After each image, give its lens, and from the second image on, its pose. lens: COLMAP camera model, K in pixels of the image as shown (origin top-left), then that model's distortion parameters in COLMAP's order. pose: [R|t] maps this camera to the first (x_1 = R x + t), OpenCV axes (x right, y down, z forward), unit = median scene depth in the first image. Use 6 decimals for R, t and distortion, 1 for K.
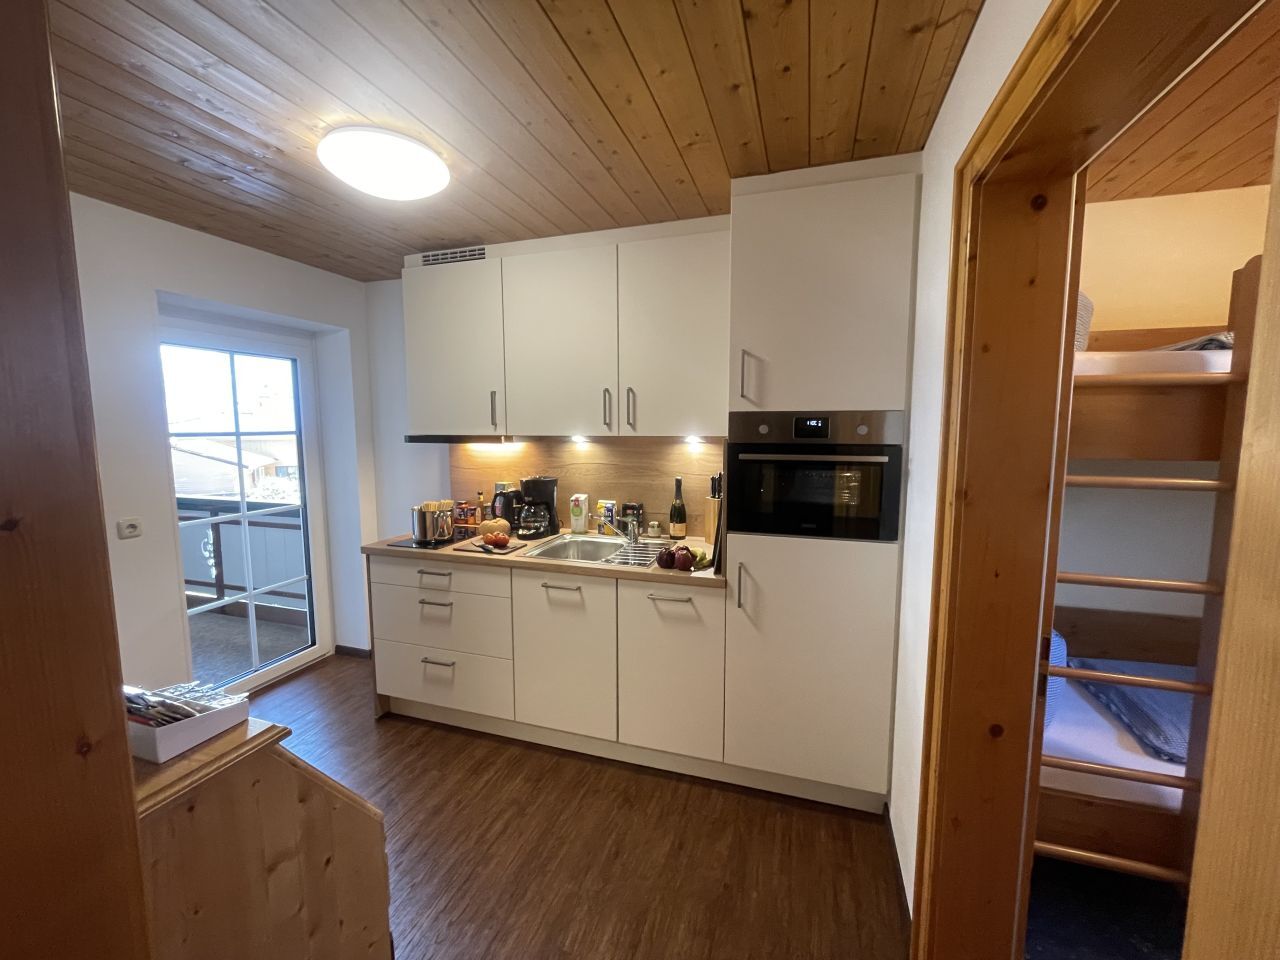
lens RADIAL K [[508.4, 0, 640.0], [0, 508.4, 480.0], [0, 0, 1]] dist [0.000420, 0.000011]
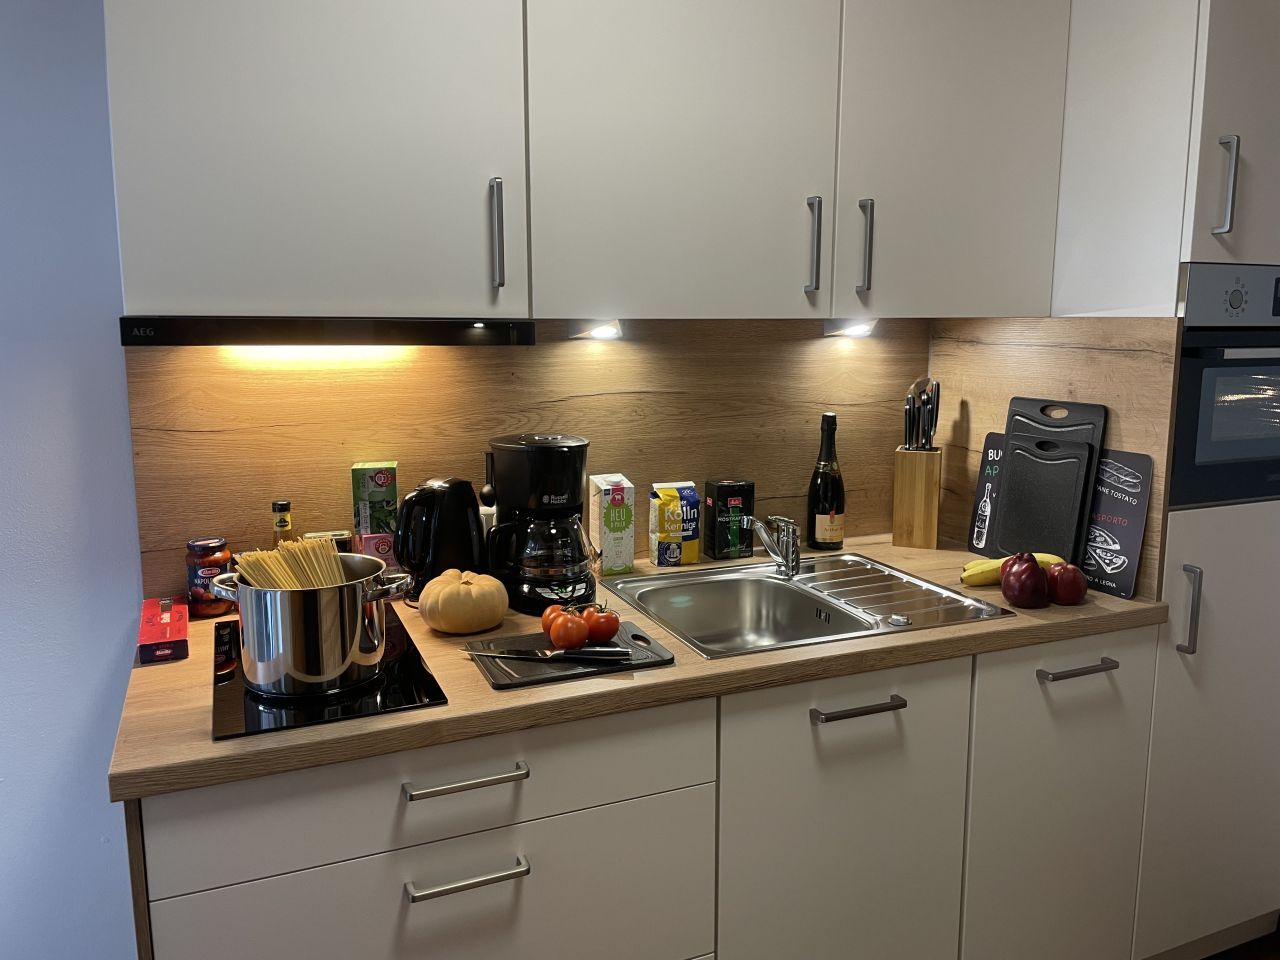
lens RADIAL K [[971.0, 0, 640.2], [0, 971.0, 470.8], [0, 0, 1]] dist [0.083389, -0.095705]
pose [[0.746951, -0.100699, 0.657209, -0.611160], [0.064852, 0.994785, 0.078715, -0.032825], [-0.661708, -0.016175, 0.749587, 0.449058]]
